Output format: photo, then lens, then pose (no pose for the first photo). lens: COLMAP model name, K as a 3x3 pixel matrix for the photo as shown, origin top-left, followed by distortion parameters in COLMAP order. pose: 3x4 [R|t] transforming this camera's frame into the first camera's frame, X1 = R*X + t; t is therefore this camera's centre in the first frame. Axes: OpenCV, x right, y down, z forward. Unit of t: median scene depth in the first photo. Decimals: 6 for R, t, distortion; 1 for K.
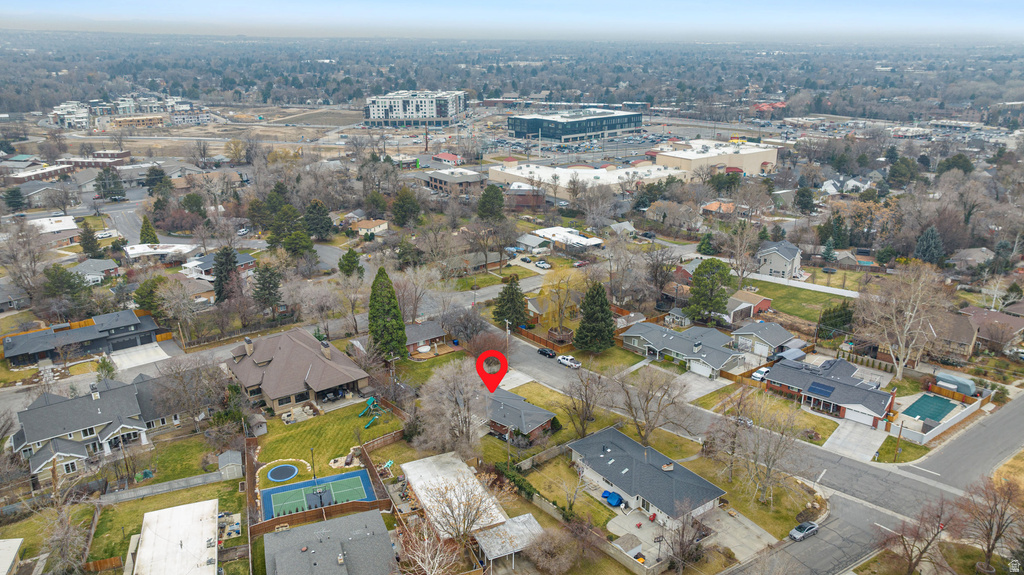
lens RADIAL K [[716.8, 0, 513.6], [0, 716.8, 286.4], [0, 0, 1]] dist [-0.020985, 0.007979]
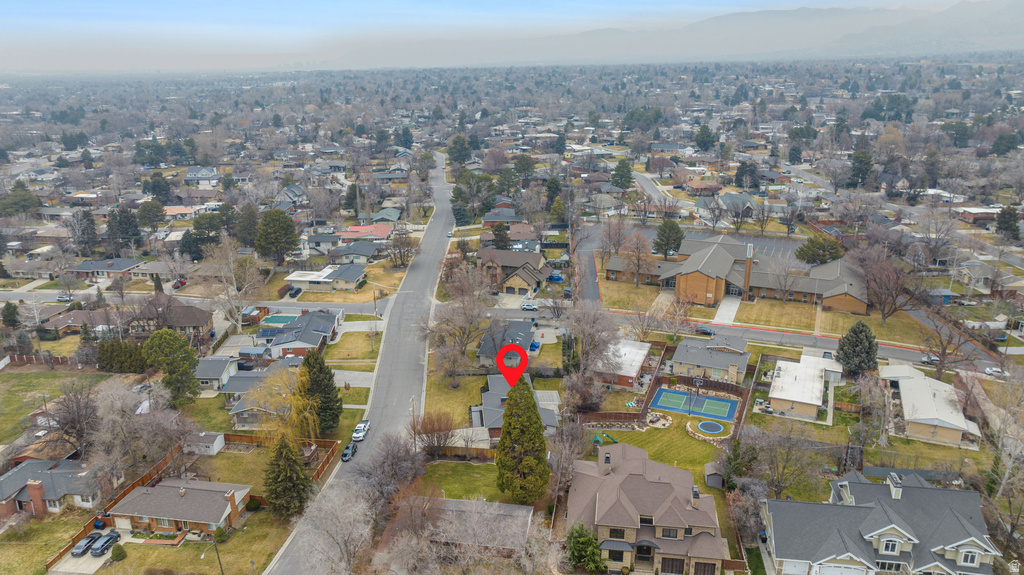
lens RADIAL K [[716.8, 0, 513.6], [0, 716.8, 286.4], [0, 0, 1]] dist [-0.020985, 0.007979]
pose [[-0.707797, -0.205769, 0.675783, -0.157912], [0.237962, 0.831275, 0.502350, -0.113255], [-0.665130, 0.516372, -0.539409, 0.324508]]
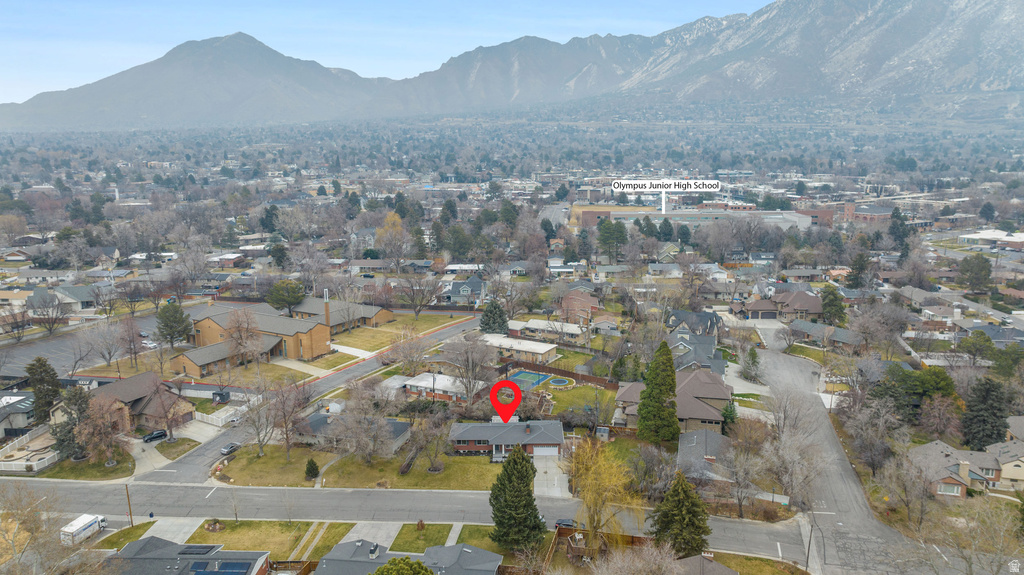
lens RADIAL K [[716.8, 0, 513.6], [0, 716.8, 286.4], [0, 0, 1]] dist [-0.020985, 0.007979]
pose [[-0.778637, 0.128910, -0.614090, 0.133553], [-0.197898, 0.878269, 0.435292, -0.113420], [0.595450, 0.460462, -0.658342, 0.354932]]
